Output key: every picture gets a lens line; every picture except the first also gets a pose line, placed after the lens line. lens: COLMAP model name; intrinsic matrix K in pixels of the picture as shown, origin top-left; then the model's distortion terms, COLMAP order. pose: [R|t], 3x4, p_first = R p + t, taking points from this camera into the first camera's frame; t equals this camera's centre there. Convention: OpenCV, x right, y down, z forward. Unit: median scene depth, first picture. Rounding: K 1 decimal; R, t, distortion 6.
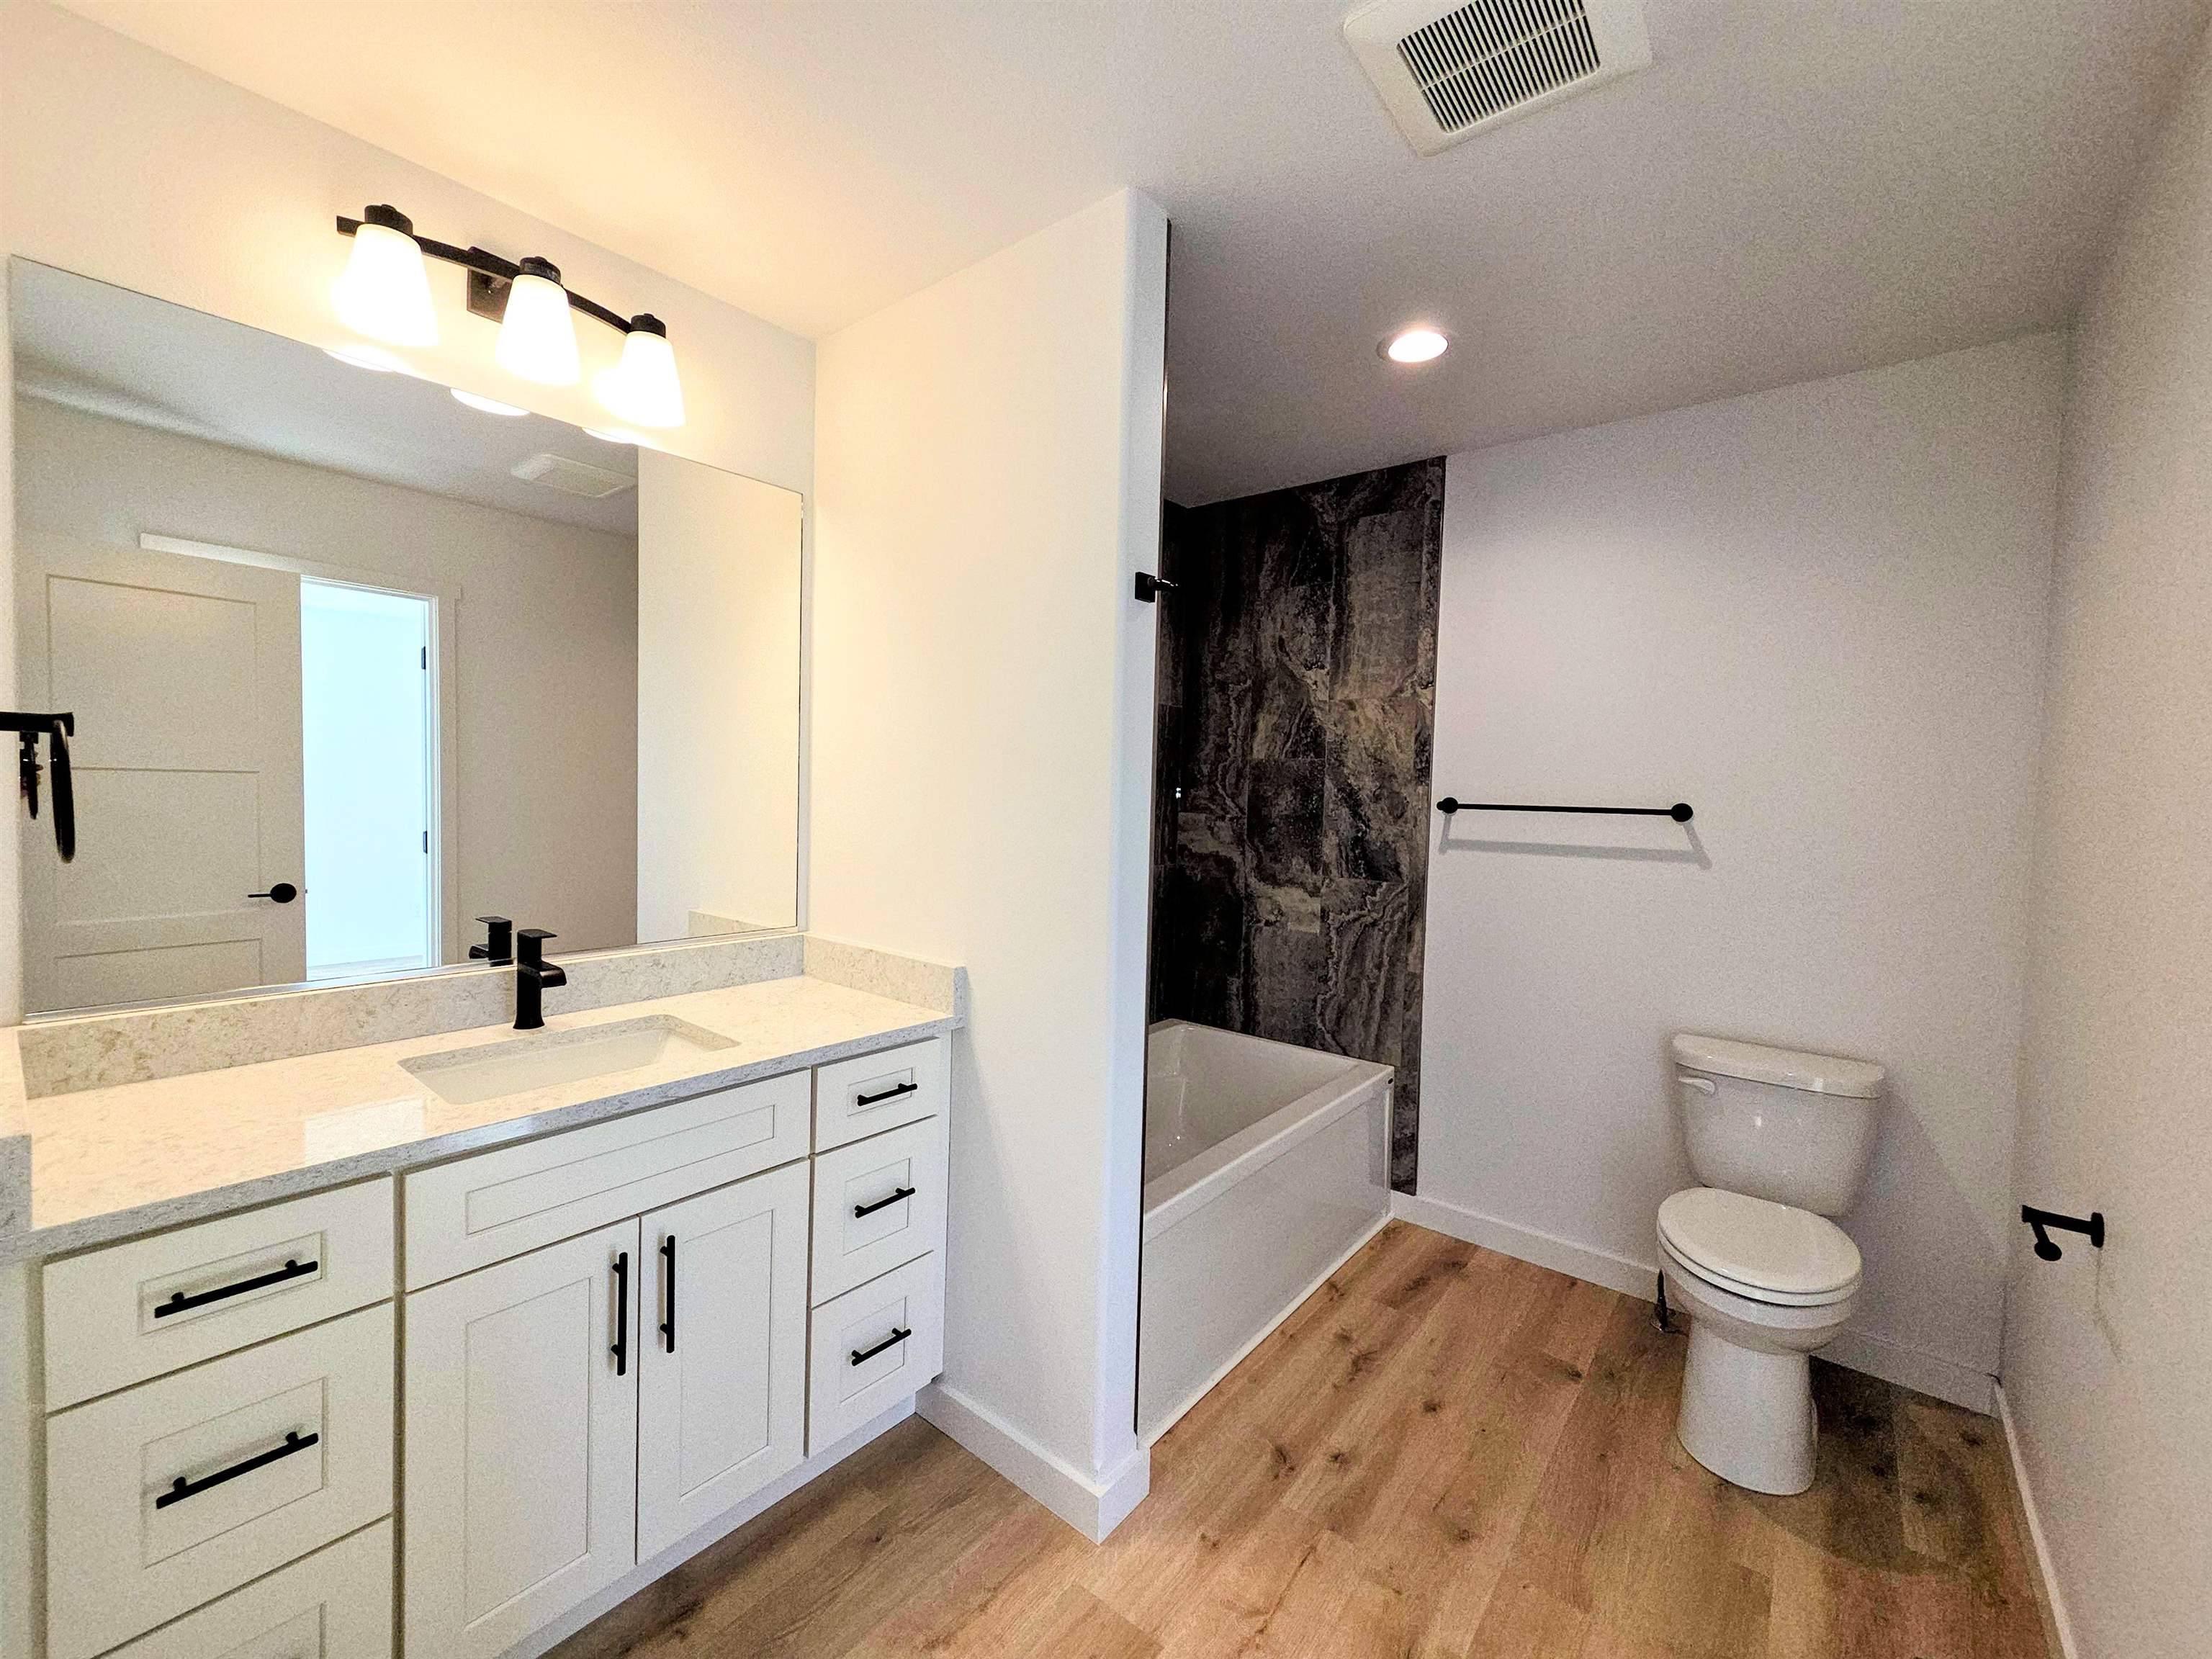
lens RADIAL K [[904.9, 0, 1100.8], [0, 904.9, 825.4], [0, 0, 1]] dist [0.004816, -0.000809]
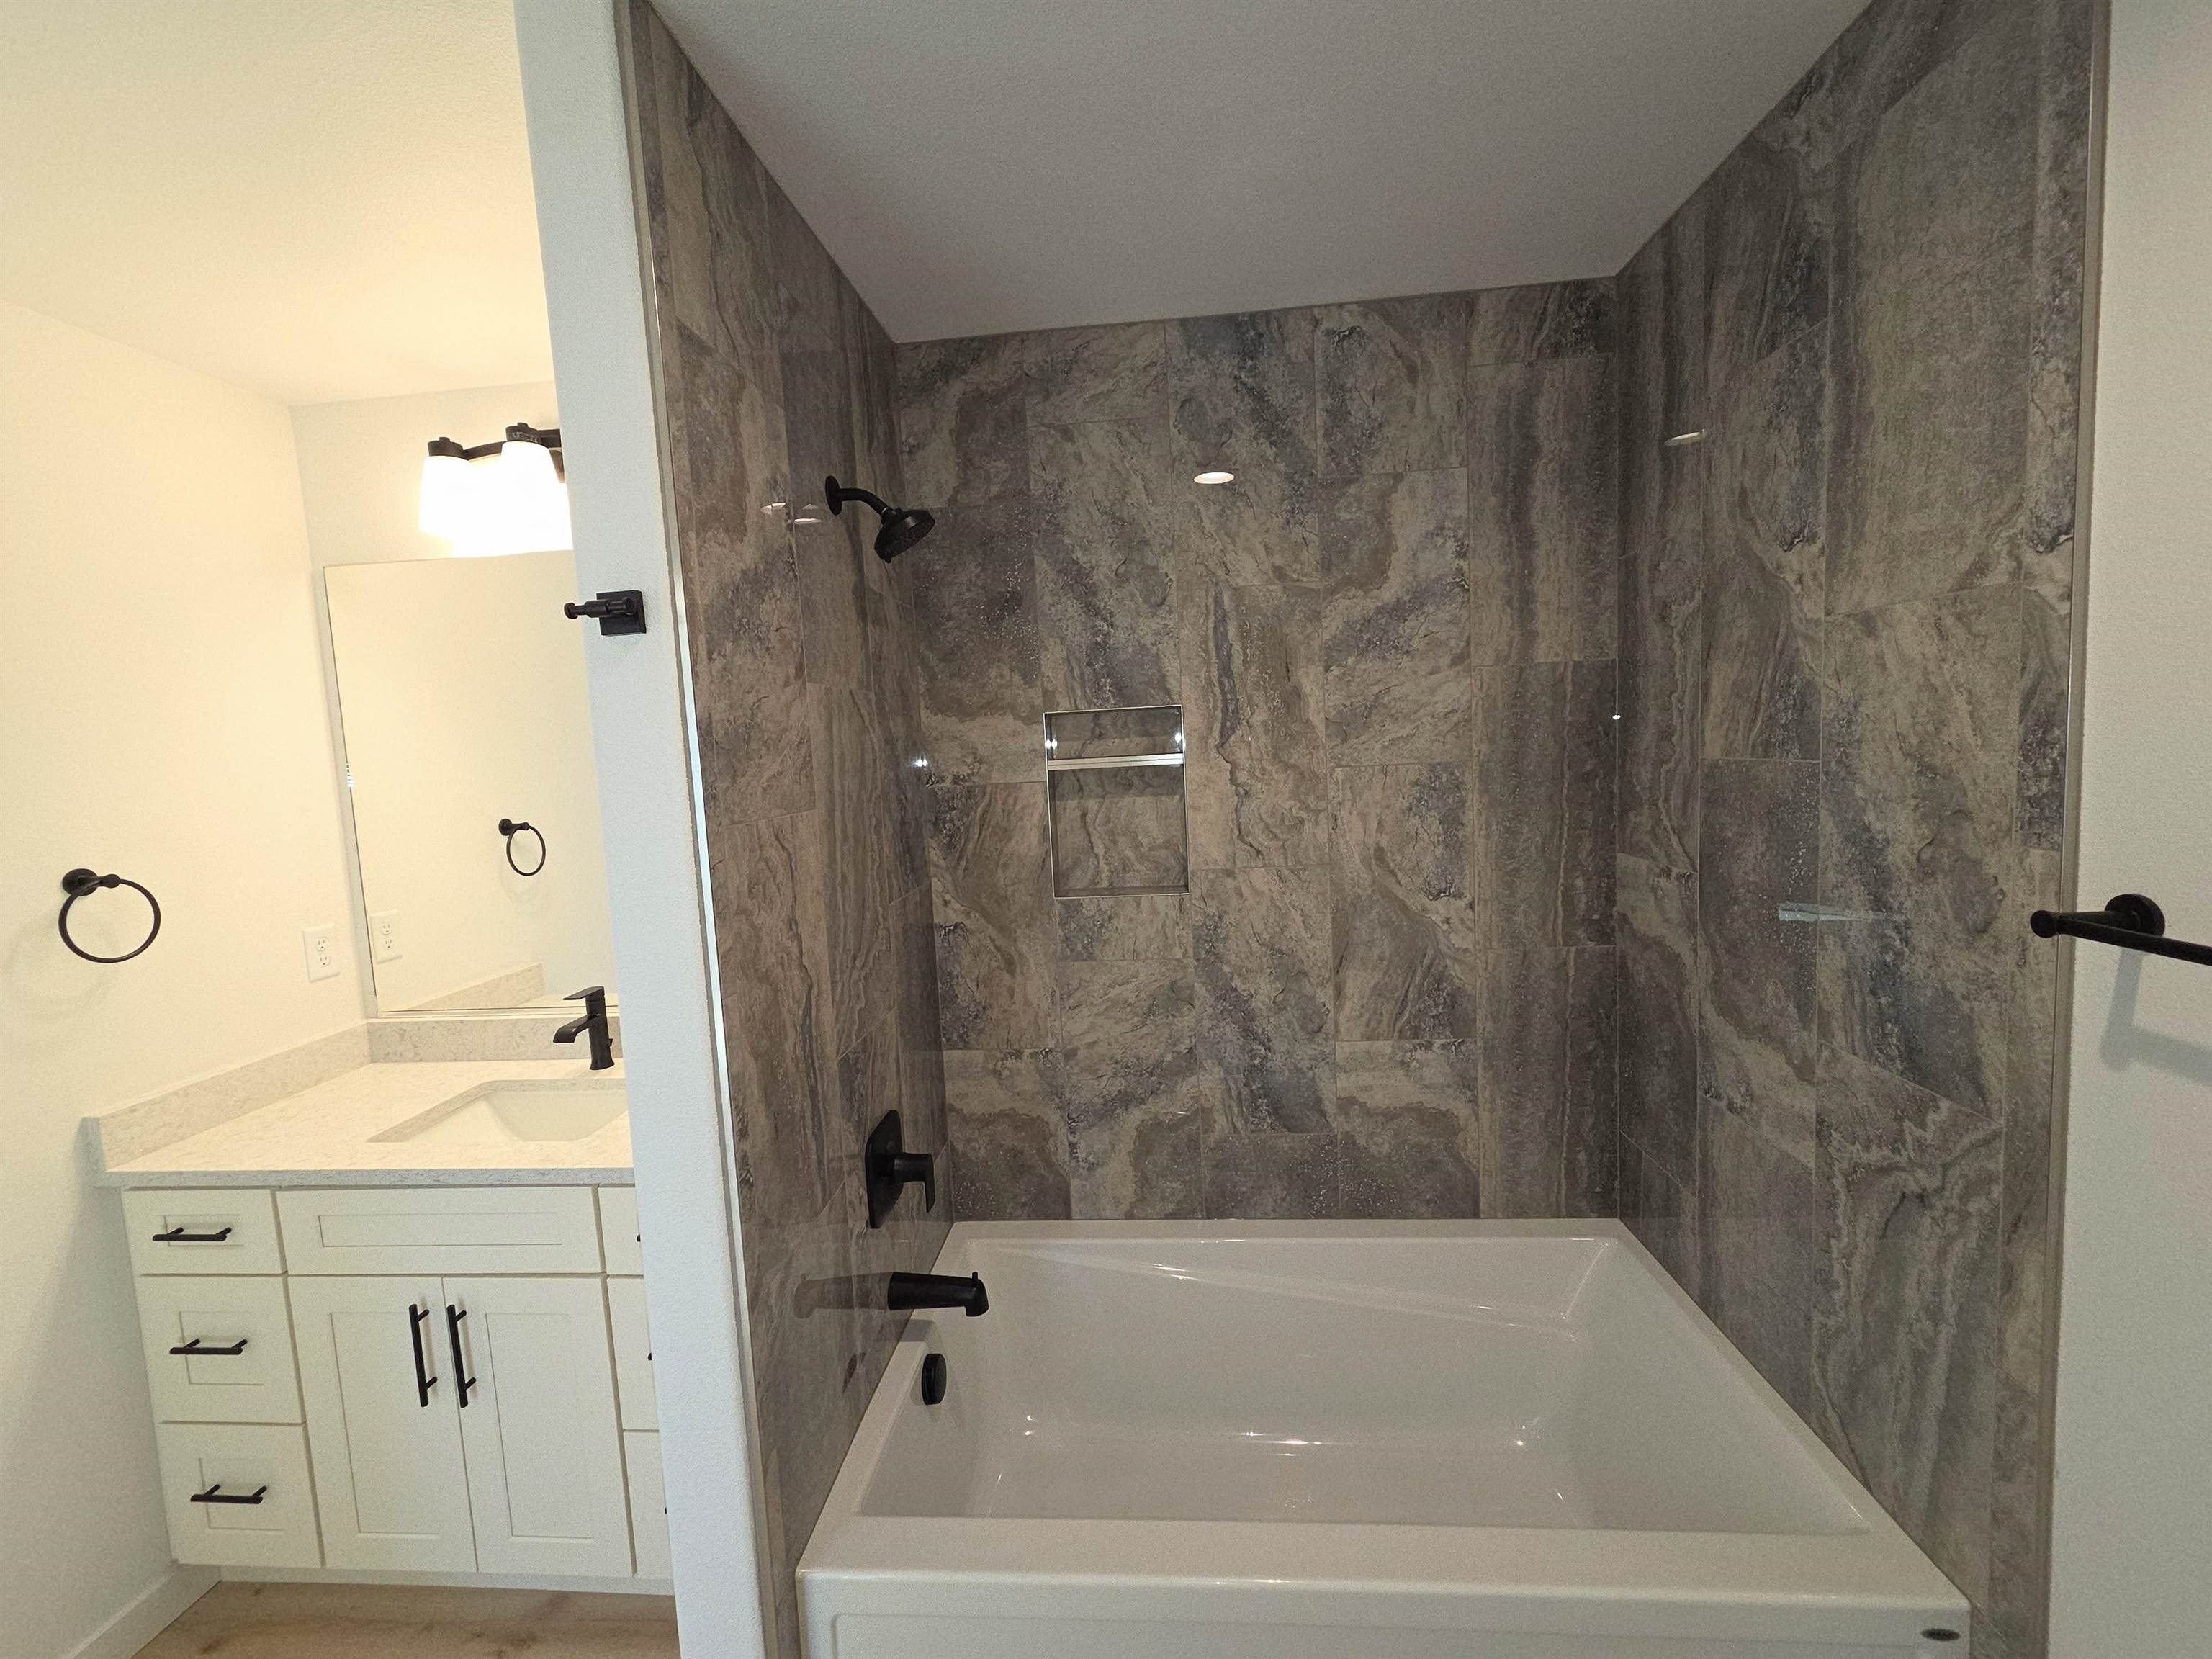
lens RADIAL K [[904.9, 0, 1106.1], [0, 904.9, 822.1], [0, 0, 1]] dist [0.004816, -0.000809]
pose [[0.559147, 0.016034, -0.828913, 0.416782], [0.032006, 0.998650, 0.040907, -0.074098], [0.828450, -0.049404, 0.557879, 0.504982]]
